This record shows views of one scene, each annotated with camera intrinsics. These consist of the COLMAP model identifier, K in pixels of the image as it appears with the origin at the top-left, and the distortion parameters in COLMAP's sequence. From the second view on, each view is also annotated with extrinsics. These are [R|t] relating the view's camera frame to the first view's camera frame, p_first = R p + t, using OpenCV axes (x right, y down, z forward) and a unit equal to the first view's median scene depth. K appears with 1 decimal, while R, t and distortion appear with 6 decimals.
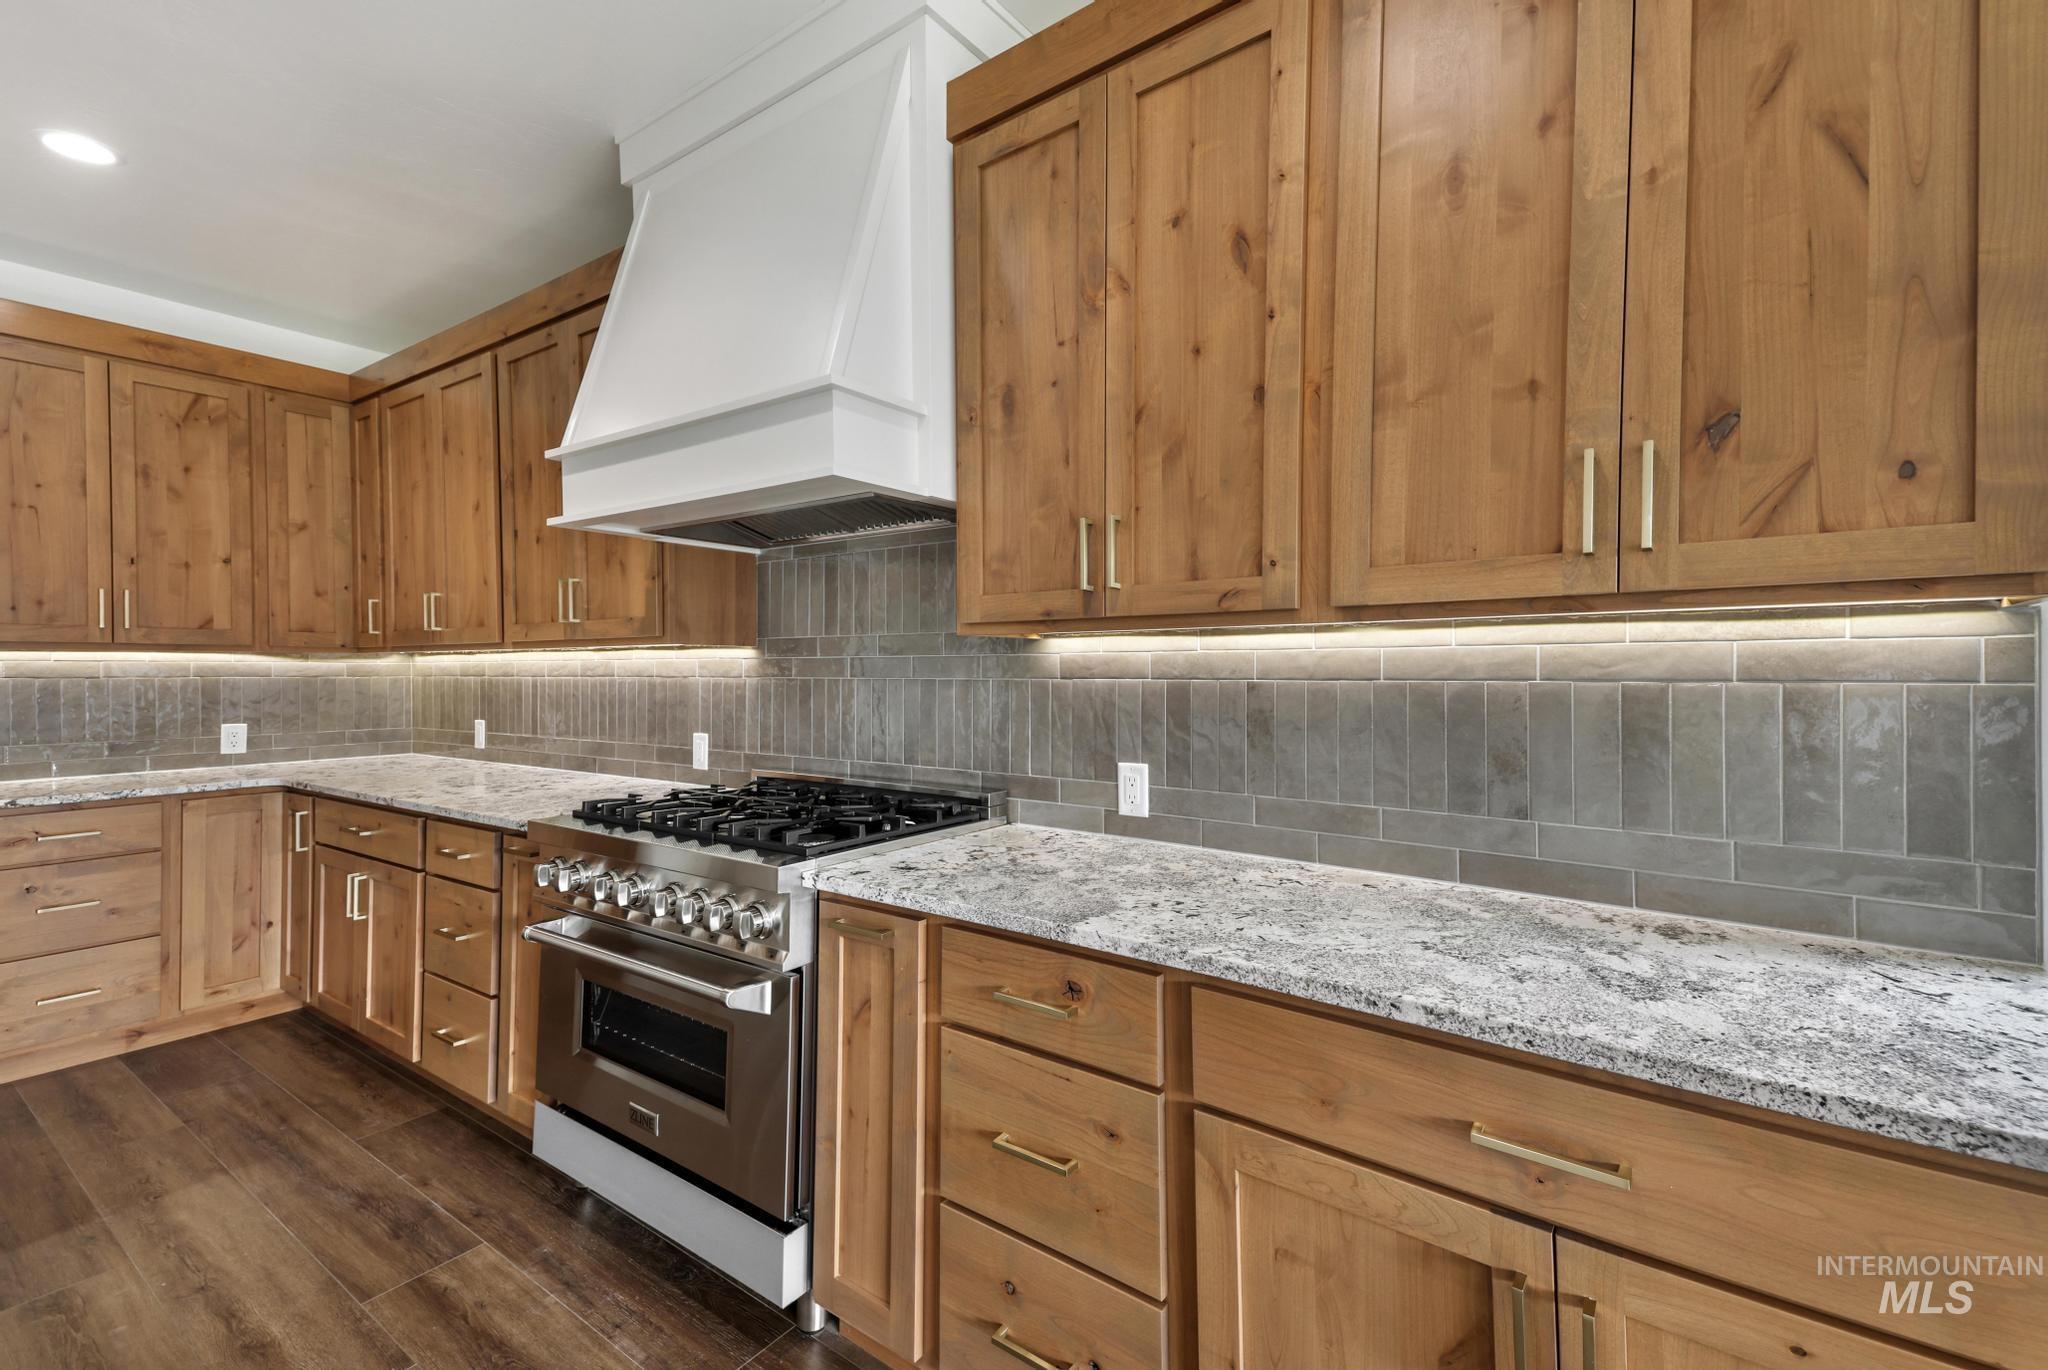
lens RADIAL K [[873.1, 0, 1022.7], [0, 873.1, 672.9], [0, 0, 1]] dist [0.117057, -0.044620]
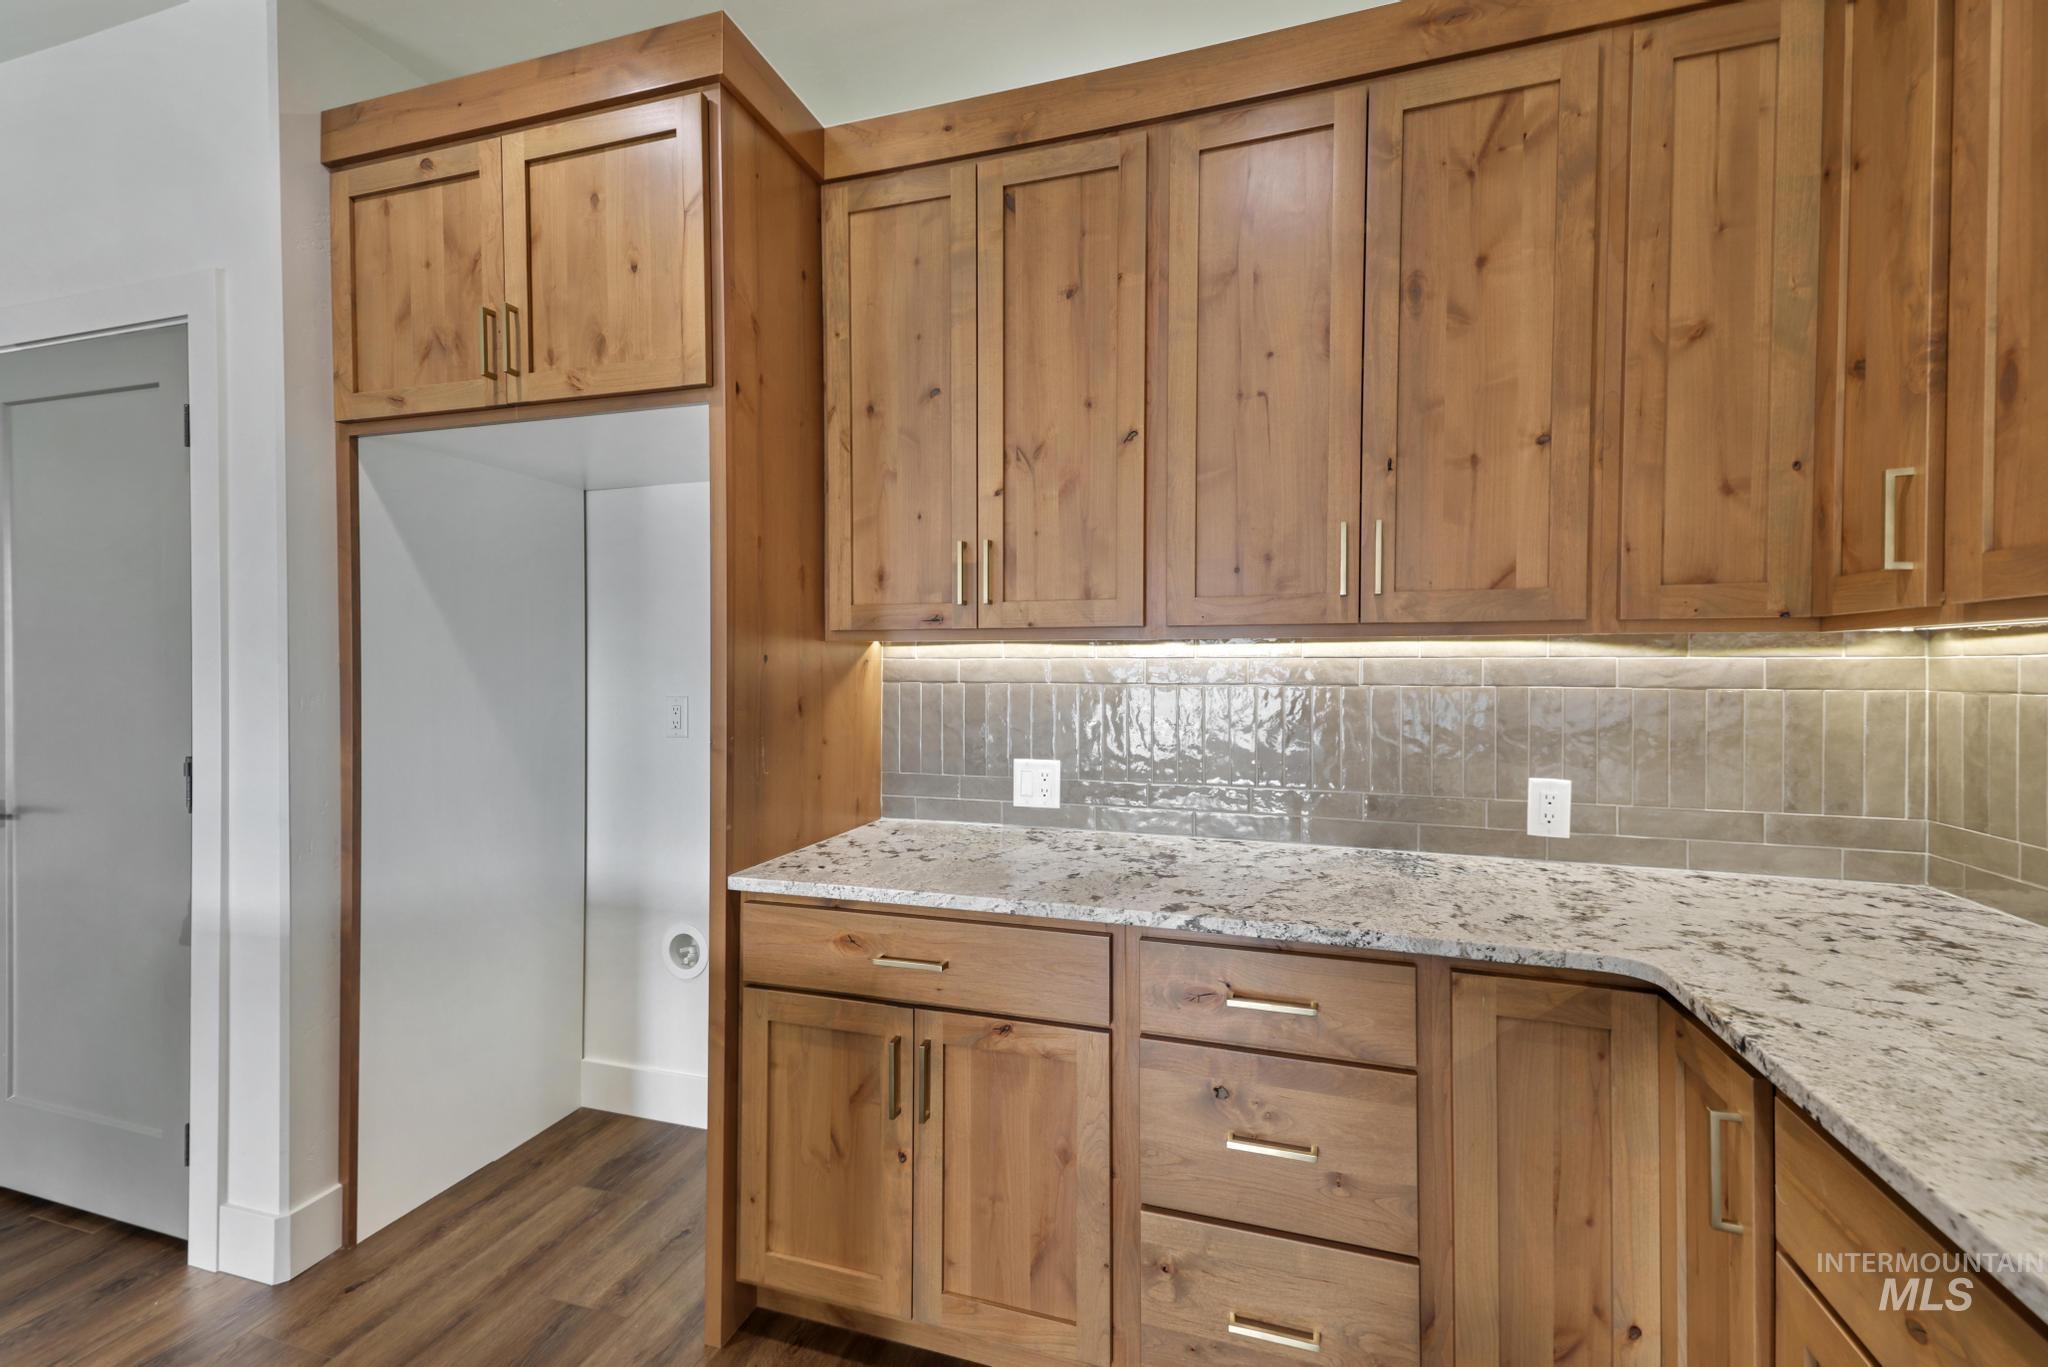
lens RADIAL K [[861.5, 0, 1028.4], [0, 861.5, 678.6], [0, 0, 1]] dist [0.048106, -0.016205]
pose [[0.325545, 0.014086, -0.945422, -0.612880], [-0.006140, 0.999899, 0.012783, -0.005660], [0.945507, 0.001643, 0.325599, 0.715931]]
